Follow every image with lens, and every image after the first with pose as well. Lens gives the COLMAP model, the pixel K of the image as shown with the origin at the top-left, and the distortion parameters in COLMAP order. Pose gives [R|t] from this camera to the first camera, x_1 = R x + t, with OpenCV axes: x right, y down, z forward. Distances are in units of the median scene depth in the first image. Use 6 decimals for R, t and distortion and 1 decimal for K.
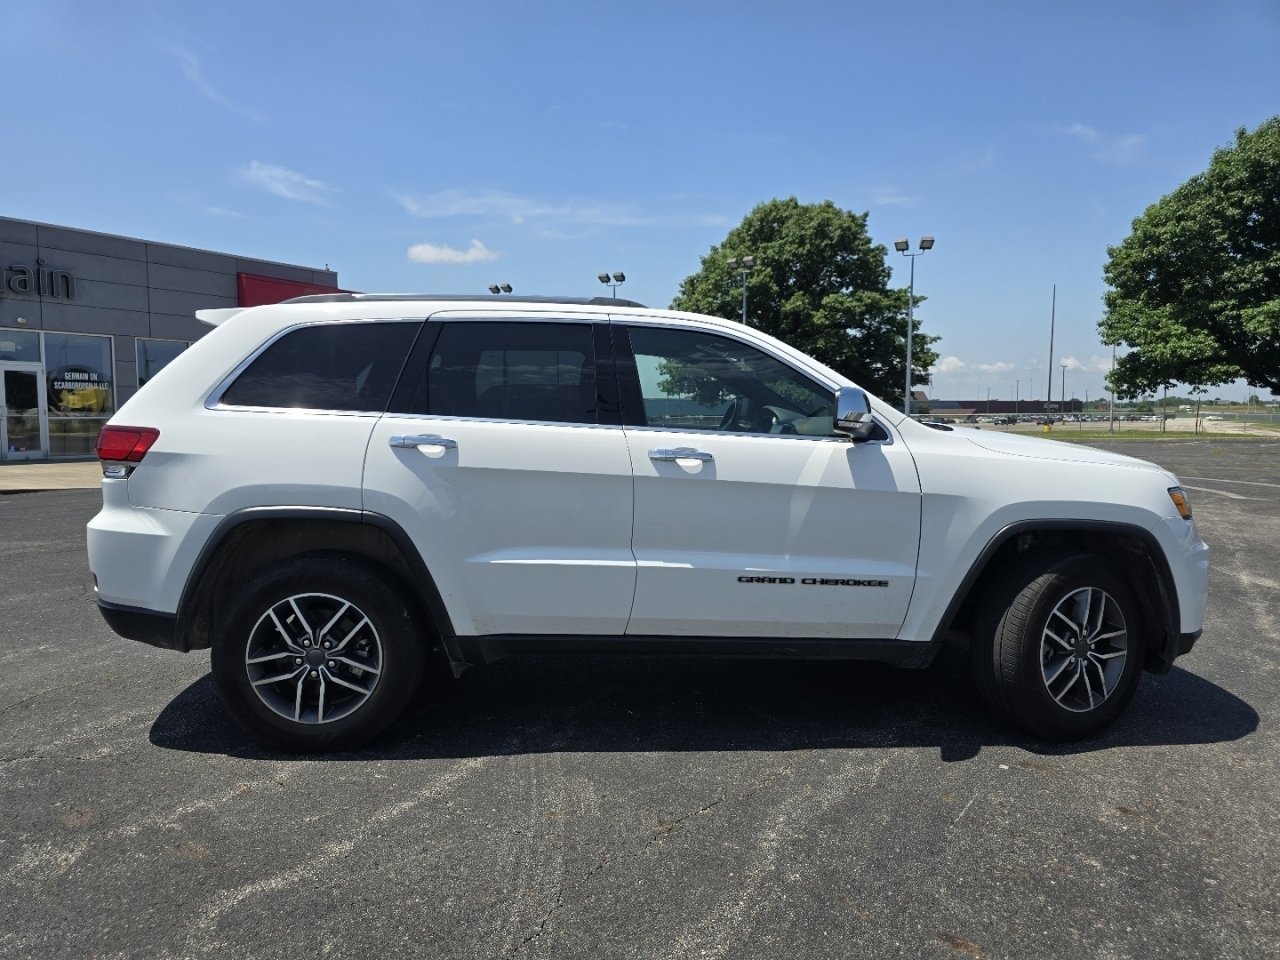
lens RADIAL K [[908.7, 0, 641.4], [0, 908.7, 472.6], [0, 0, 1]] dist [0.049578, -0.036635]
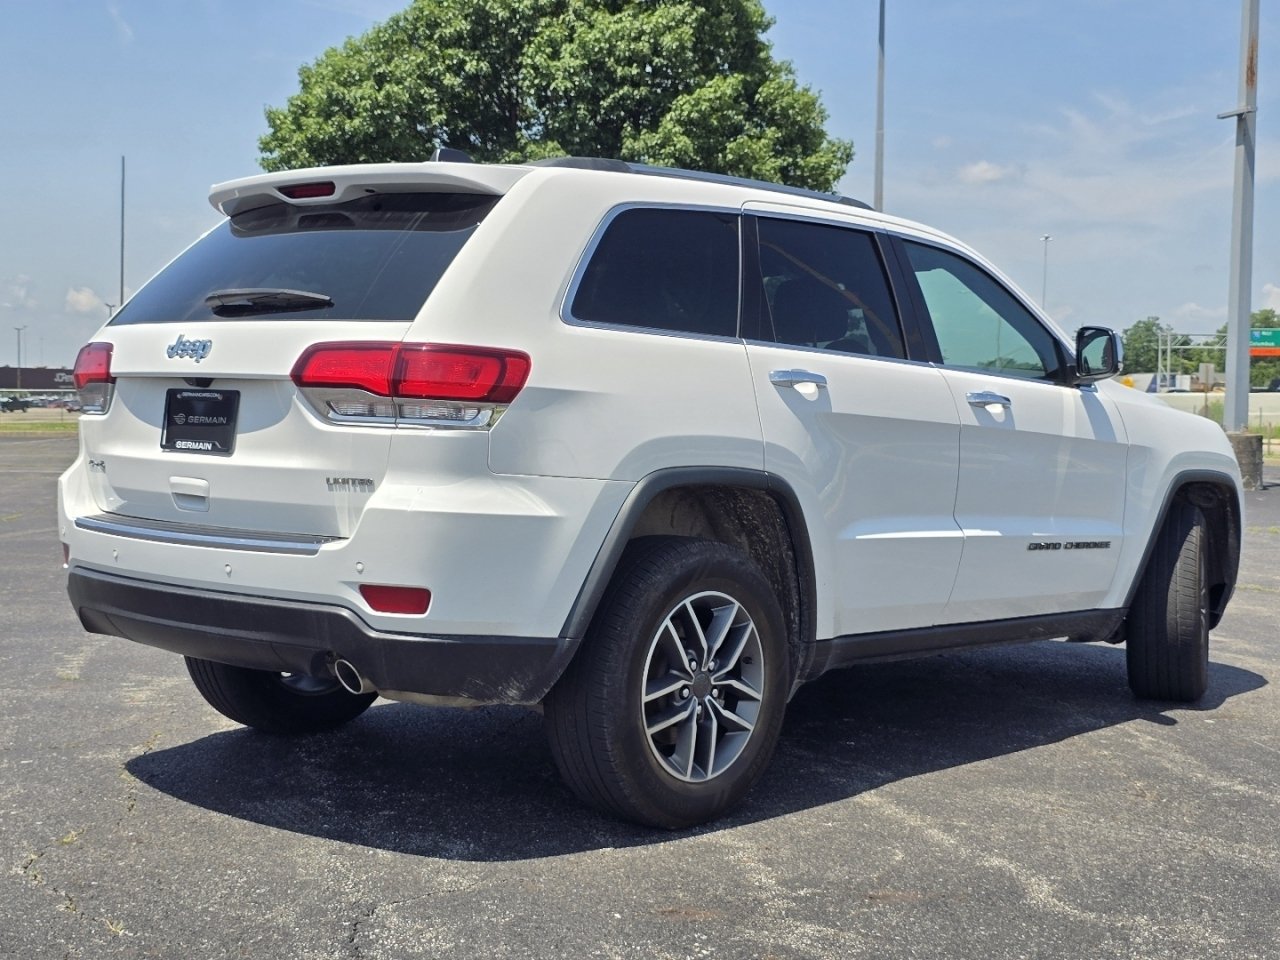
lens RADIAL K [[1874.7, 0, 639.0], [0, 1874.7, 474.9], [0, 0, 1]] dist [0.086124, 0.000000]
pose [[0.689093, -0.018771, 0.724430, -1.400521], [0.036032, 0.999315, -0.008381, 0.051307], [-0.723777, 0.031878, 0.689297, 0.044911]]
